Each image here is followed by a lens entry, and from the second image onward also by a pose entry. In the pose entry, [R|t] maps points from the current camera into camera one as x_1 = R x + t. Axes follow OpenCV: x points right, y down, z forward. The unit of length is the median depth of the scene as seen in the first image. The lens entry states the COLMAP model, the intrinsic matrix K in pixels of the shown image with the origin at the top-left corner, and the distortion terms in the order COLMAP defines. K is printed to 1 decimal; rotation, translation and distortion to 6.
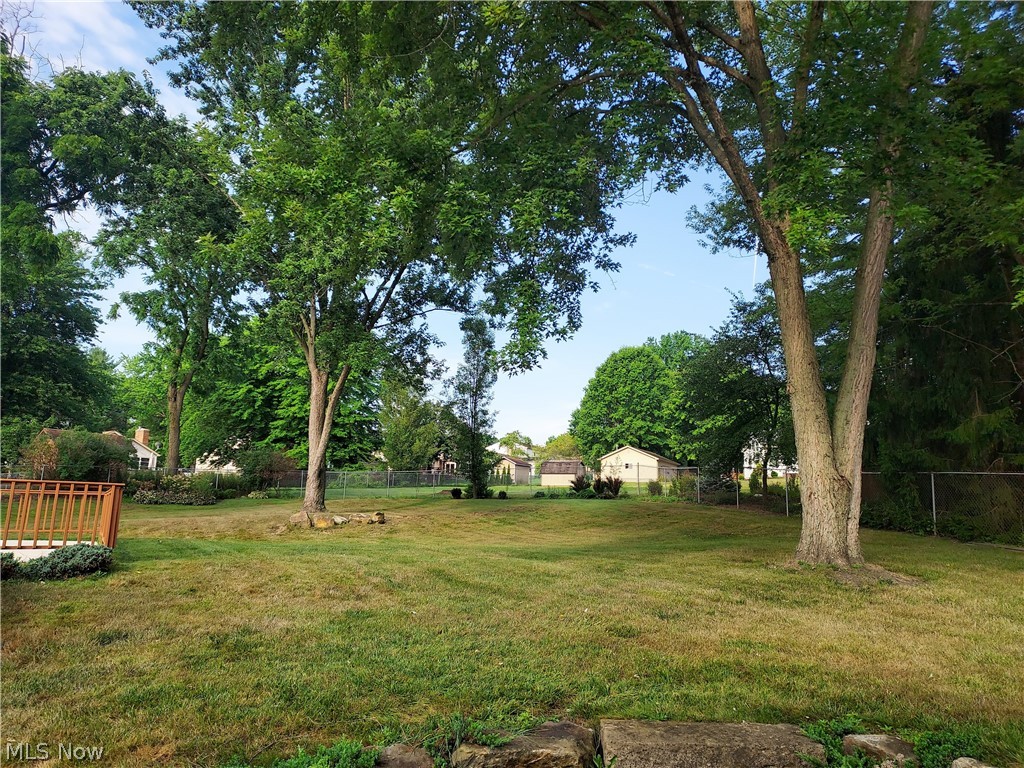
lens RADIAL K [[739.3, 0, 512.0], [0, 739.3, 384.0], [0, 0, 1]] dist [0.080656, -0.055233]
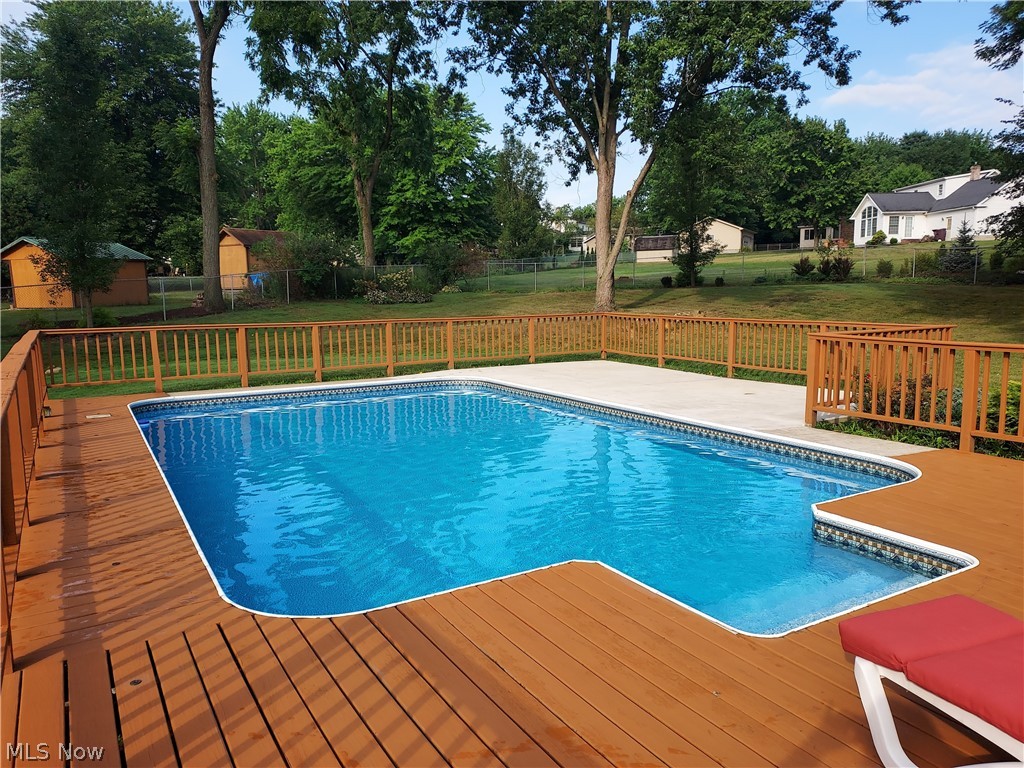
lens RADIAL K [[739.3, 0, 512.0], [0, 739.3, 384.0], [0, 0, 1]] dist [0.080656, -0.055233]
pose [[0.998850, -0.043740, 0.019618, -0.182105], [0.035715, 0.951976, 0.304081, -0.020794], [-0.031977, -0.303031, 0.952444, -0.001518]]
